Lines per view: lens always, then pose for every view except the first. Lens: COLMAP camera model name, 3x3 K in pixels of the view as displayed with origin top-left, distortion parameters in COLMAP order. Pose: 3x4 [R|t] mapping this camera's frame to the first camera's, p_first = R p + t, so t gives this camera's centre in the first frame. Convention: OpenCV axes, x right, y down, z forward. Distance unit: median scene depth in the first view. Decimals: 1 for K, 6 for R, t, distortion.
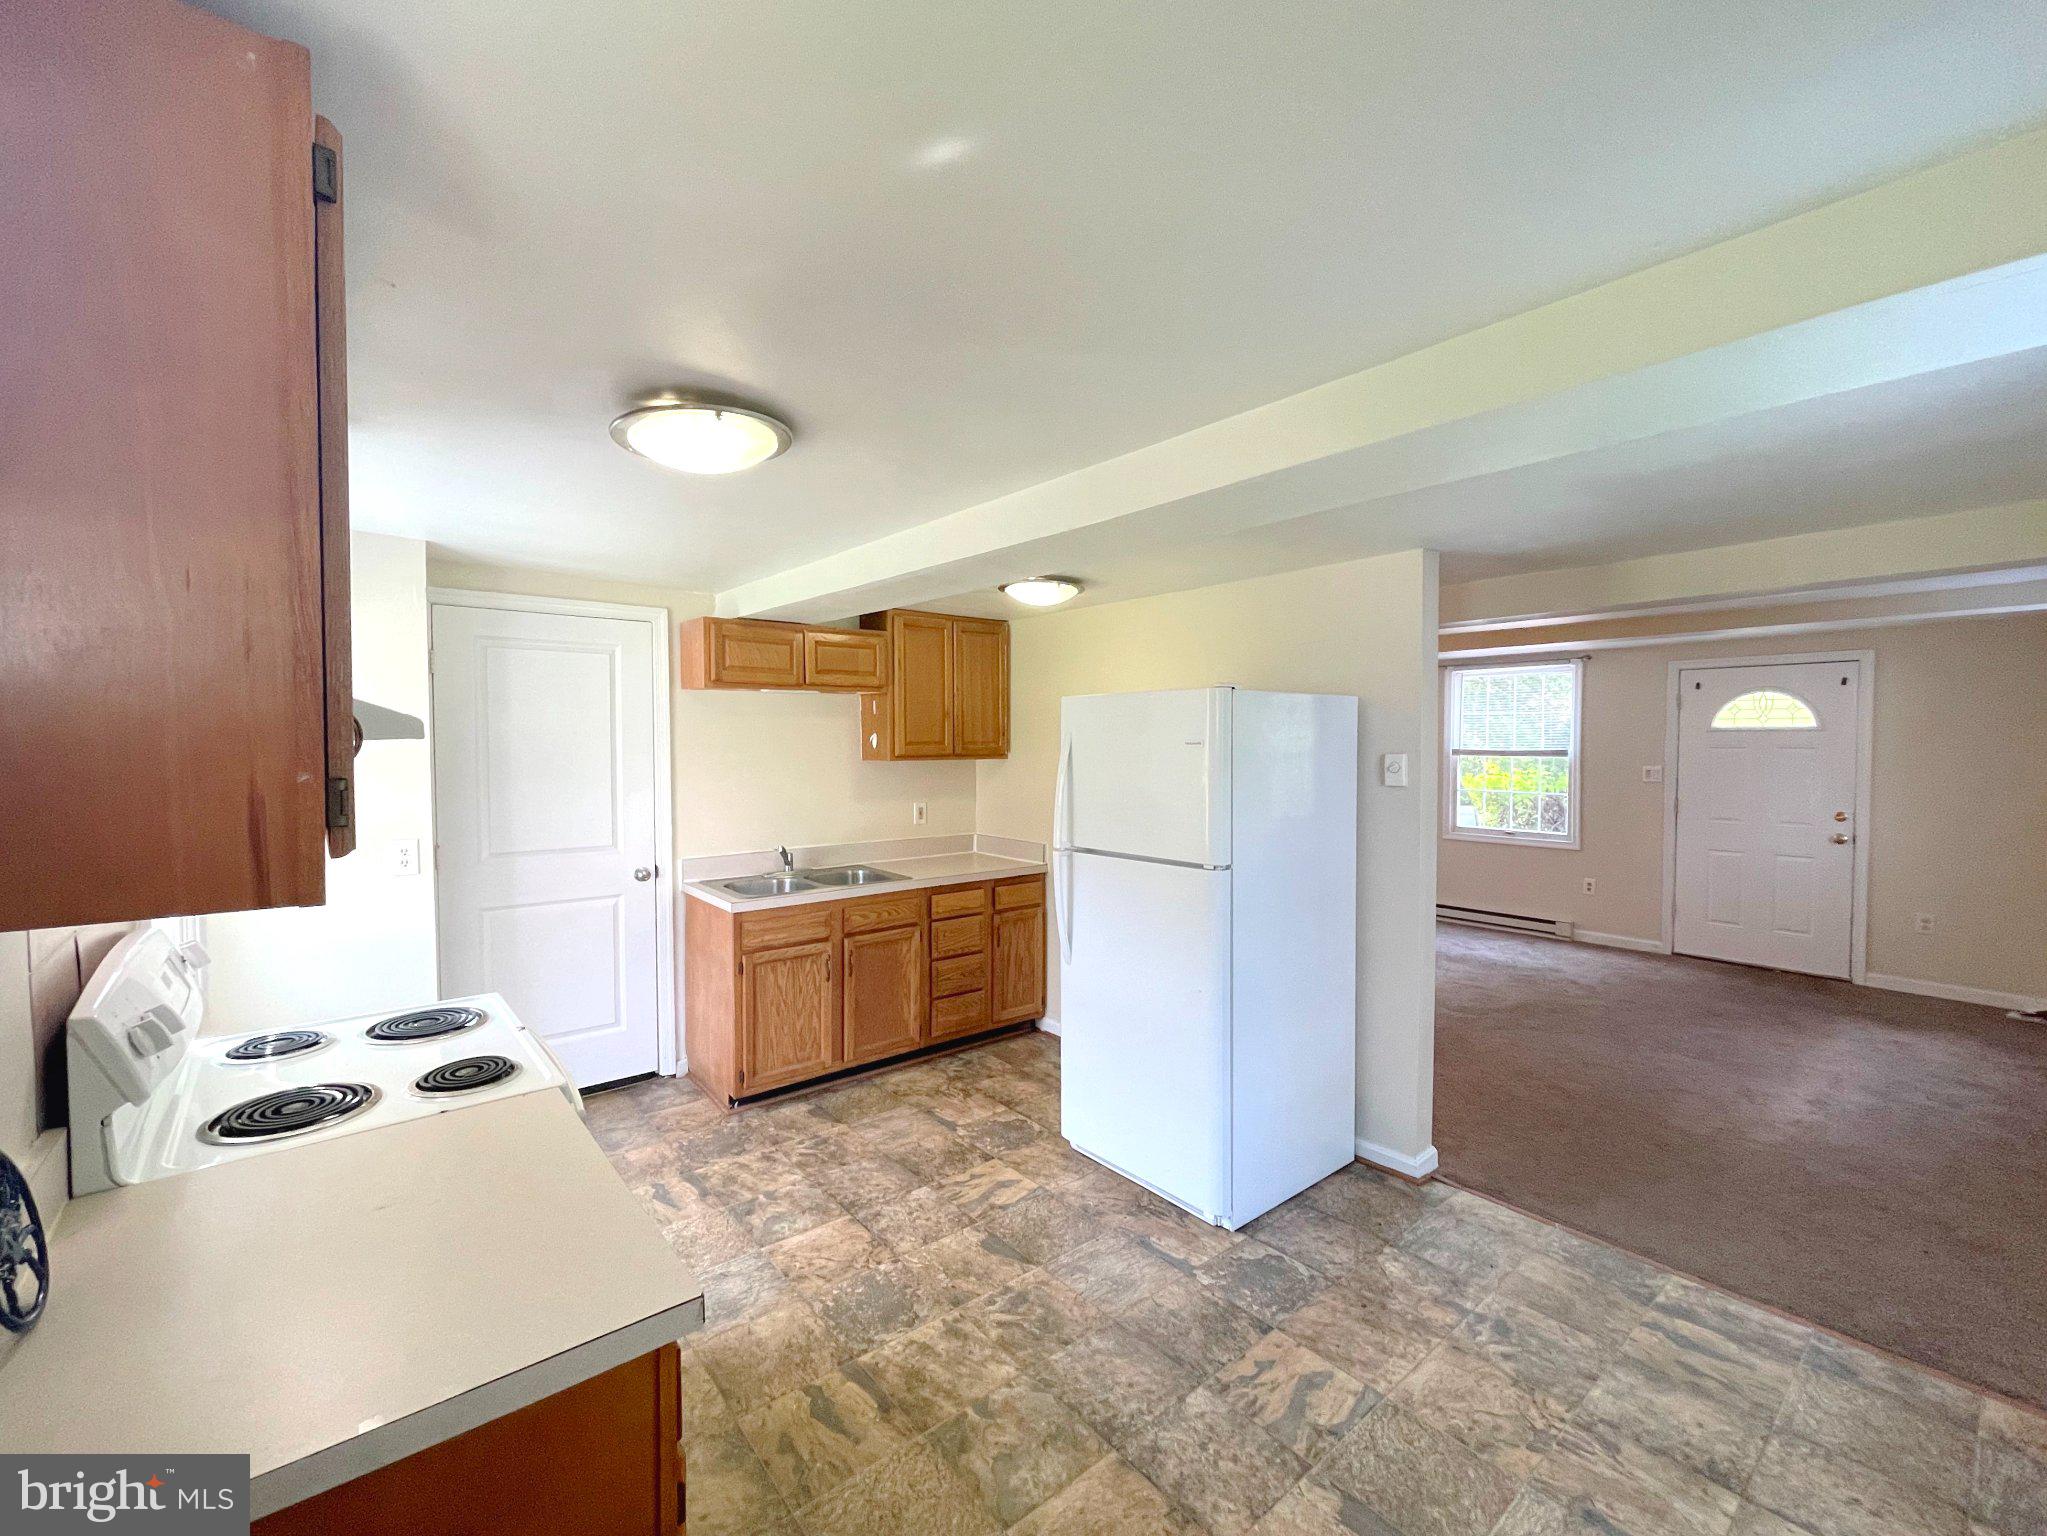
lens RADIAL K [[855.7, 0, 1027.2], [0, 855.7, 767.5], [0, 0, 1]] dist [0.001242, -0.000026]
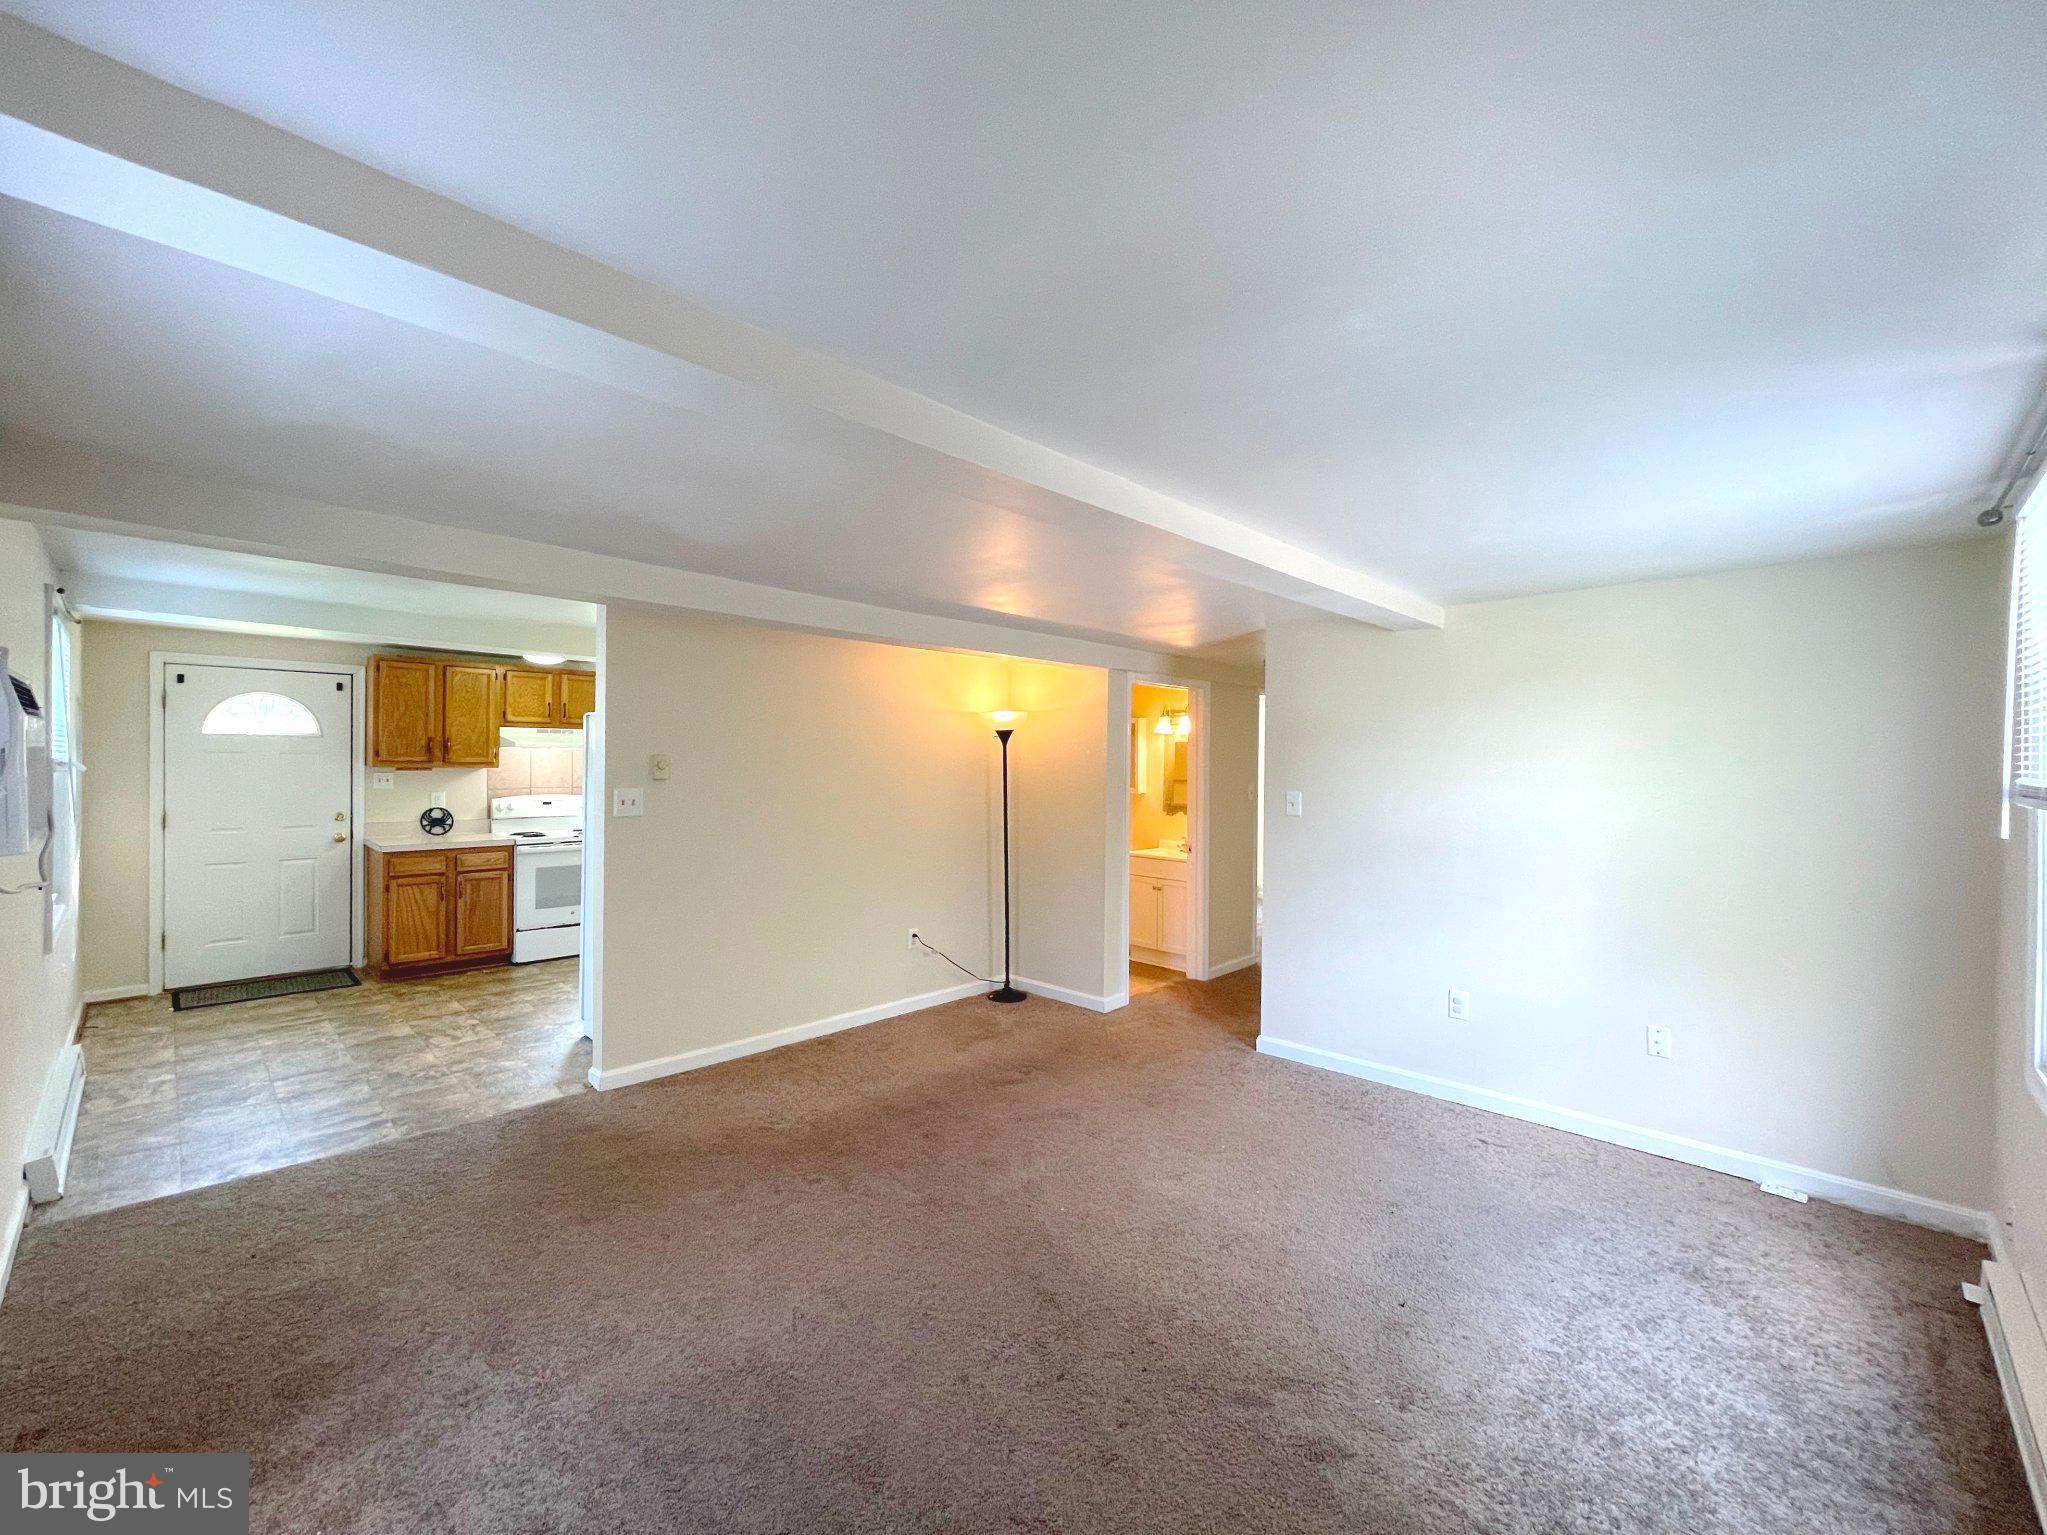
lens RADIAL K [[854.7, 0, 999.8], [0, 854.7, 764.6], [0, 0, 1]] dist [-0.000848, 0.008830]
pose [[0.084860, 0.006792, -0.996370, 1.691847], [-0.044462, 0.999006, 0.003023, -0.029550], [0.995400, 0.044044, 0.085077, 1.398540]]
